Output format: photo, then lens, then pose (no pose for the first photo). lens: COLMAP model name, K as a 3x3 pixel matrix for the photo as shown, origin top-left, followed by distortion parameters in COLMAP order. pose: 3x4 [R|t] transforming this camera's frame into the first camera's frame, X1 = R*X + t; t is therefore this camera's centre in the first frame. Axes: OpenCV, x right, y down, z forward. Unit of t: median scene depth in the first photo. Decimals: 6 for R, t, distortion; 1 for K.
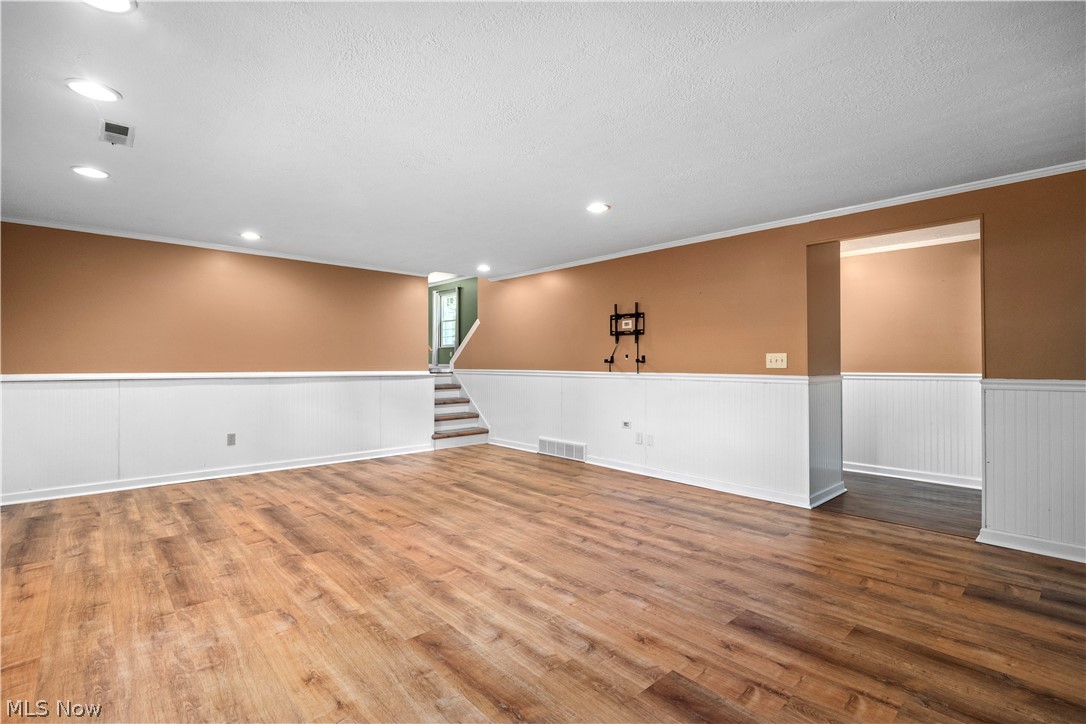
lens RADIAL K [[518.2, 0, 543.0], [0, 518.2, 362.0], [0, 0, 1]] dist [-0.000919, -0.000227]
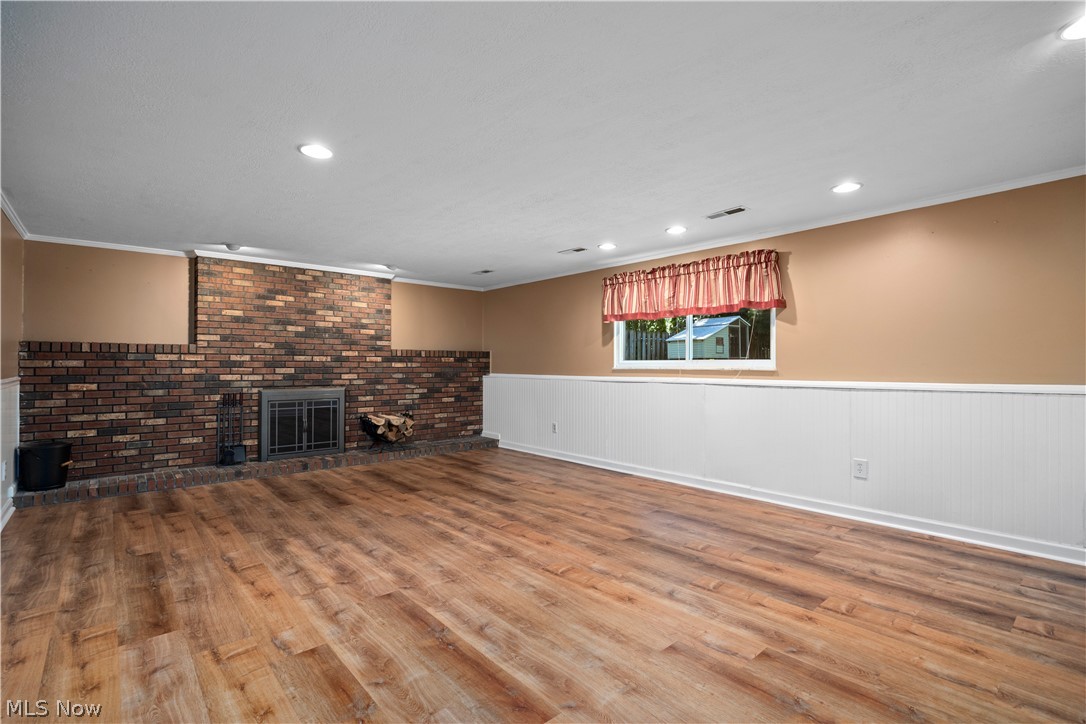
lens RADIAL K [[518.2, 0, 543.0], [0, 518.2, 362.0], [0, 0, 1]] dist [-0.000919, -0.000227]
pose [[-0.999692, 0.001151, 0.024796, -0.282808], [0.001030, 0.999988, -0.004867, -0.001568], [-0.024801, -0.004840, -0.999681, 2.110131]]
